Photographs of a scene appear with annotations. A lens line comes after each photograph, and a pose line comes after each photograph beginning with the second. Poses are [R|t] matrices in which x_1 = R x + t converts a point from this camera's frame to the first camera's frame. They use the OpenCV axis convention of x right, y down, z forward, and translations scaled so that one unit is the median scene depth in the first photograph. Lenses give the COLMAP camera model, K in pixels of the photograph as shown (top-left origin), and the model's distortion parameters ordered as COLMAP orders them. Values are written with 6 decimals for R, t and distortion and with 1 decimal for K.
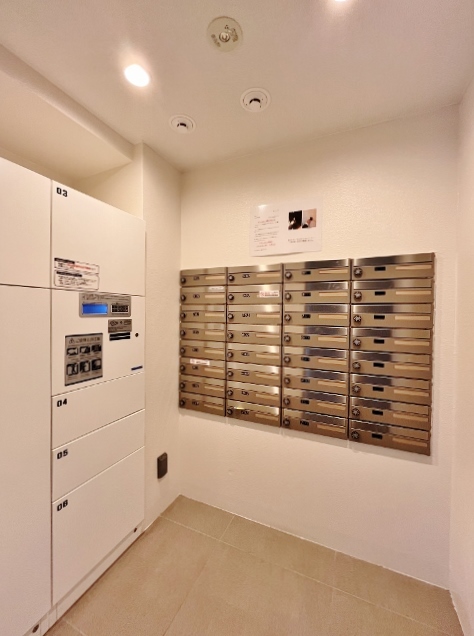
lens RADIAL K [[259.5, 0, 238.8], [0, 259.5, 315.9], [0, 0, 1]] dist [0.000288, -0.000068]
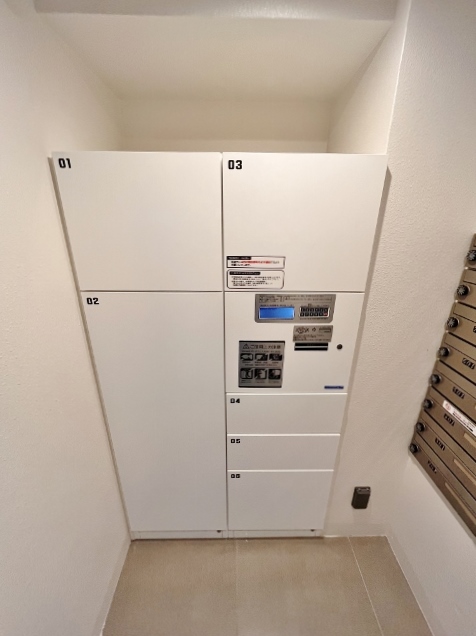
lens RADIAL K [[259.5, 0, 240.4], [0, 259.5, 319.1], [0, 0, 1]] dist [0.000288, -0.000068]
pose [[0.418970, 0.306180, -0.854820, 0.086801], [-0.016640, 0.943863, 0.329917, -0.275647], [0.907848, -0.124001, 0.400545, 0.597855]]
